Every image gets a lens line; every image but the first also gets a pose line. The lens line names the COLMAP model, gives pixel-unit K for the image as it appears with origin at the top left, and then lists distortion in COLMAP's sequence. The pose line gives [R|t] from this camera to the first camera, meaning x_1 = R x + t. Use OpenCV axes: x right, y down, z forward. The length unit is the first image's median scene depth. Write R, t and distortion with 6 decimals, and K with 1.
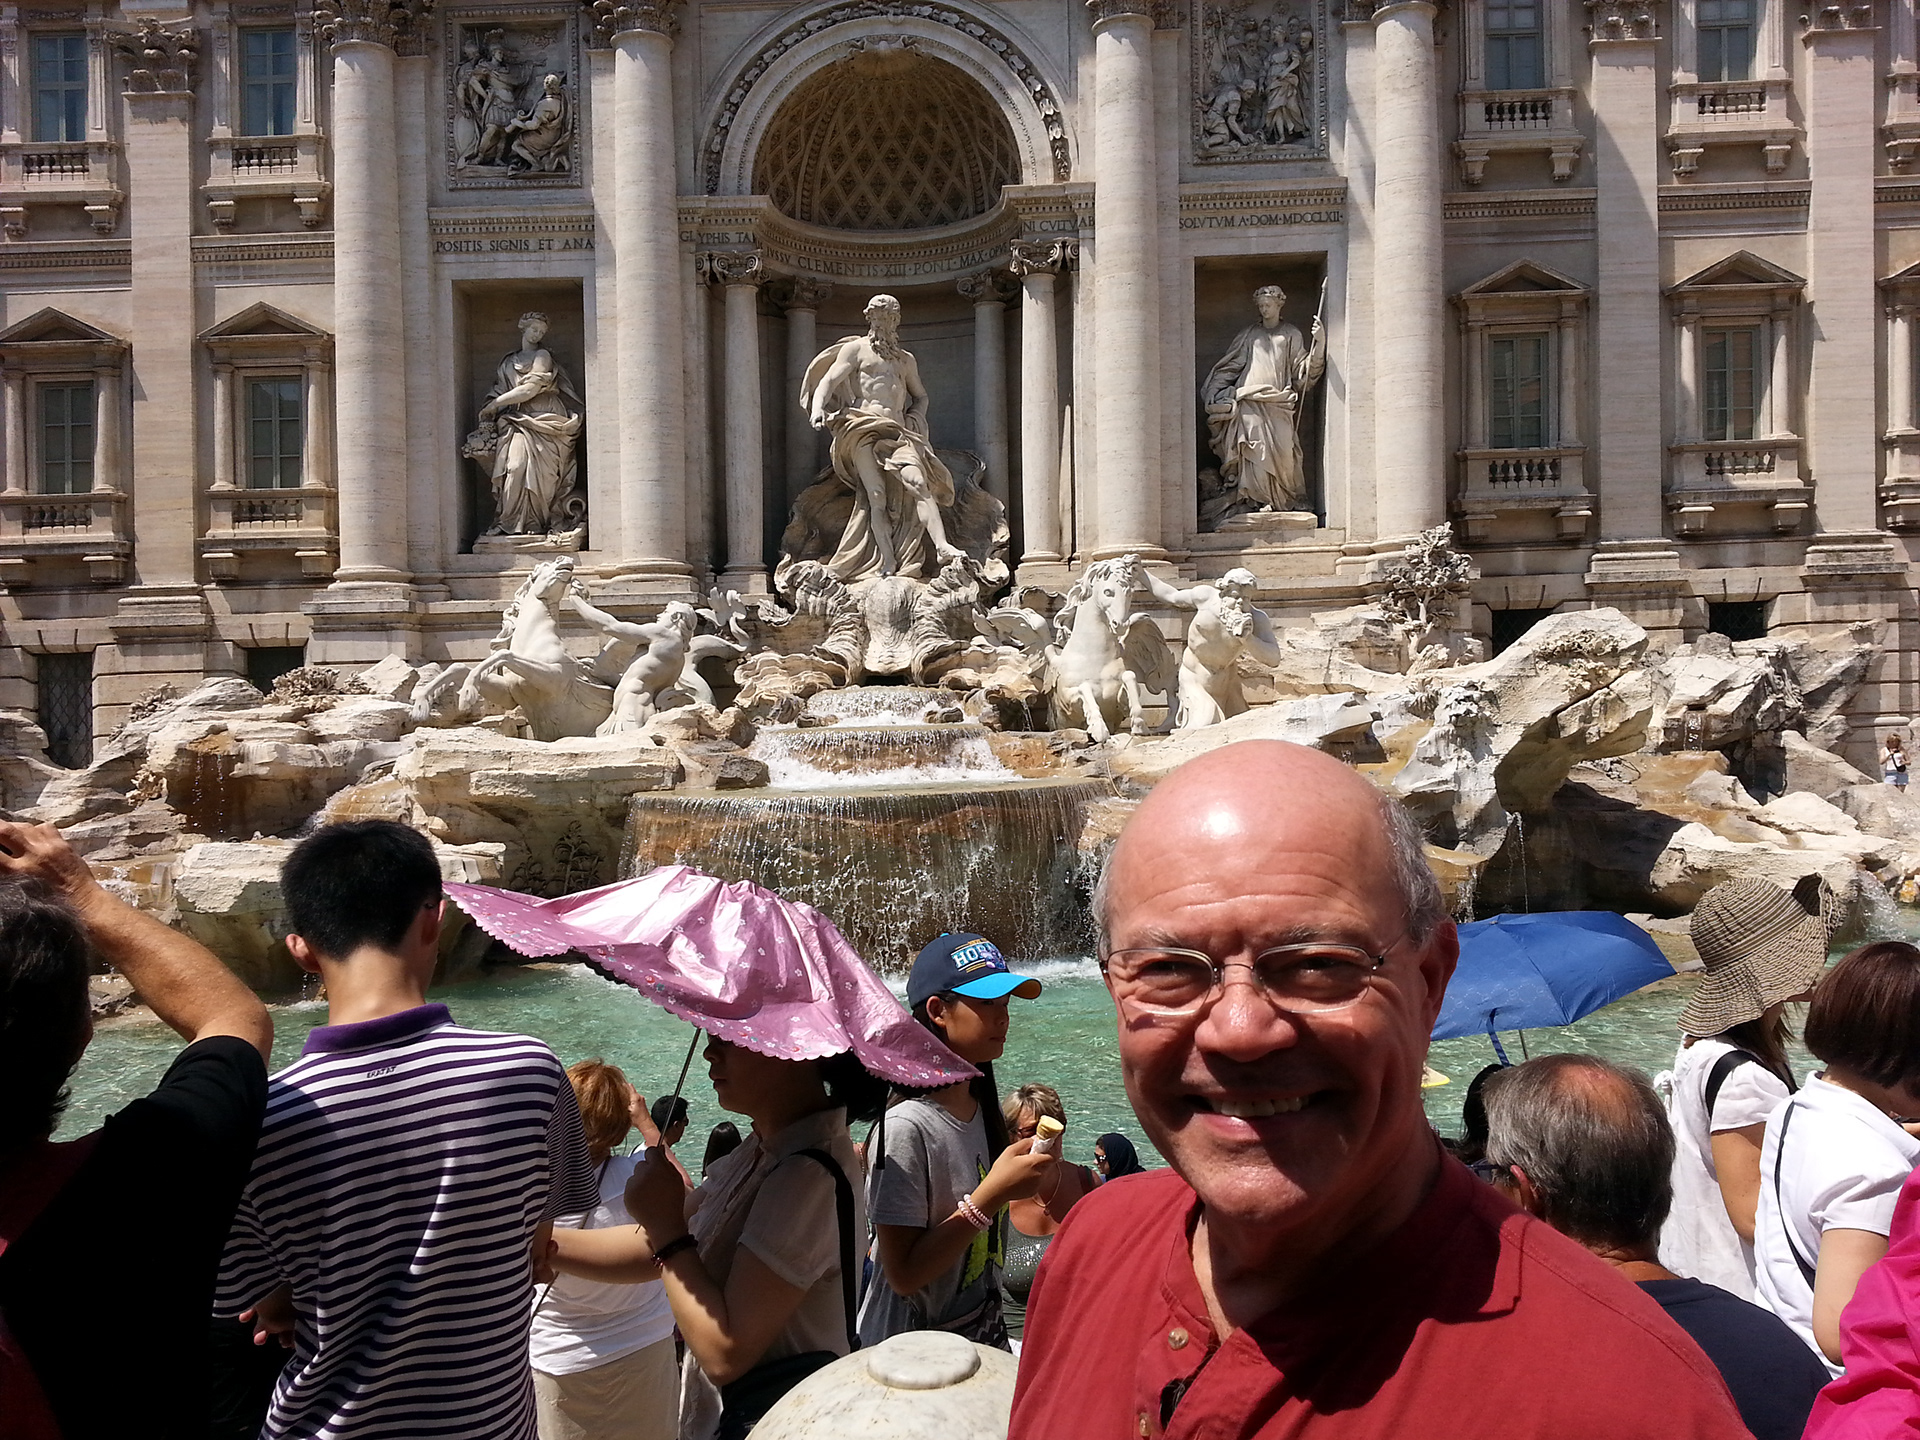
lens RADIAL K [[1566.4, 0, 960.2], [0, 1566.4, 641.4], [0, 0, 1]] dist [0.122647, -0.238961]
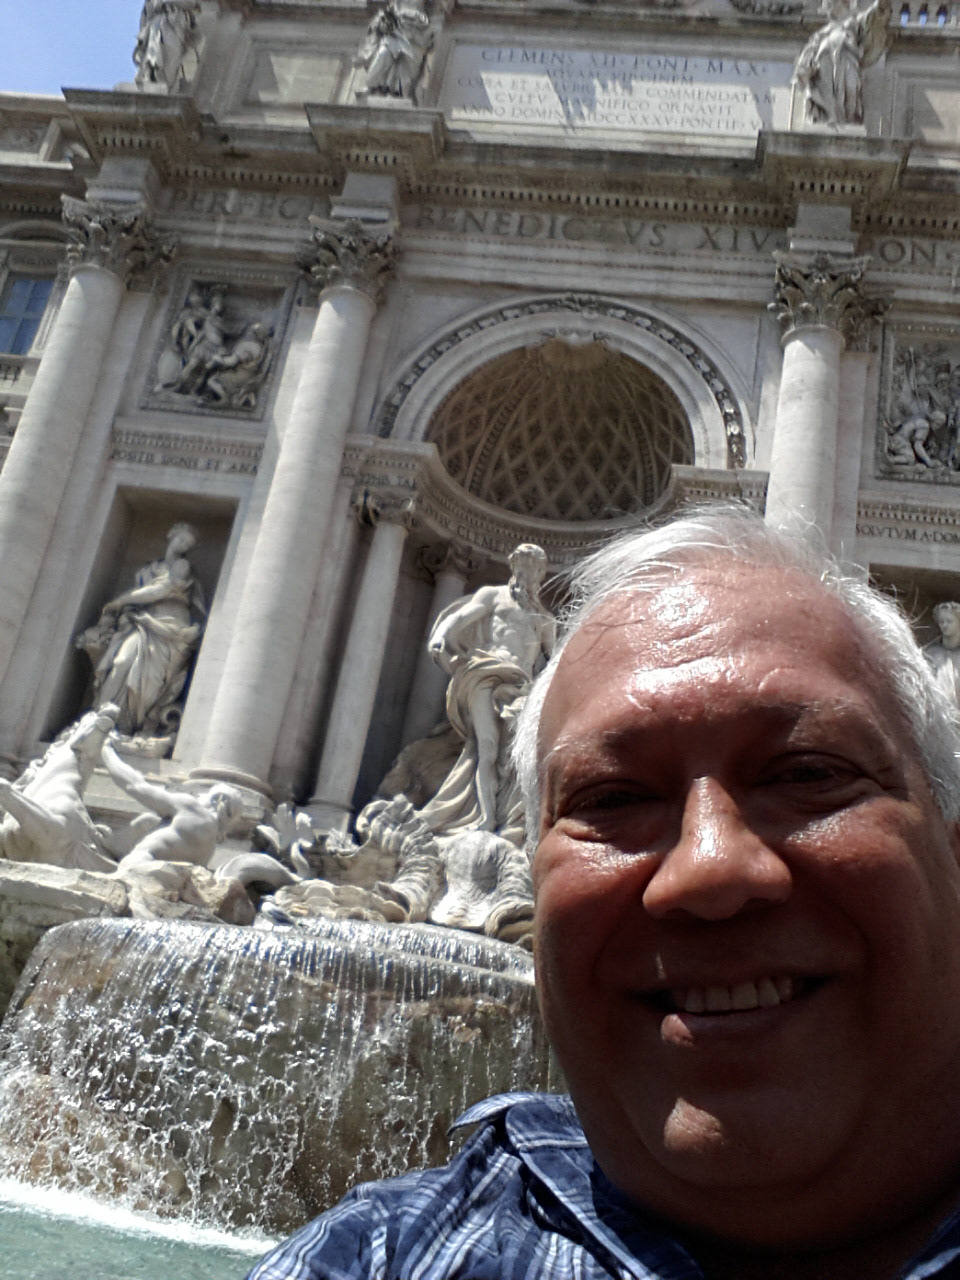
lens RADIAL K [[1311.5, 0, 477.3], [0, 1311.5, 615.3], [0, 0, 1]] dist [0.096960, -0.308570]
pose [[0.978598, 0.146943, -0.144062, 0.036296], [-0.189076, 0.918366, -0.347640, 0.096545], [0.081219, 0.367439, 0.926495, 0.273194]]
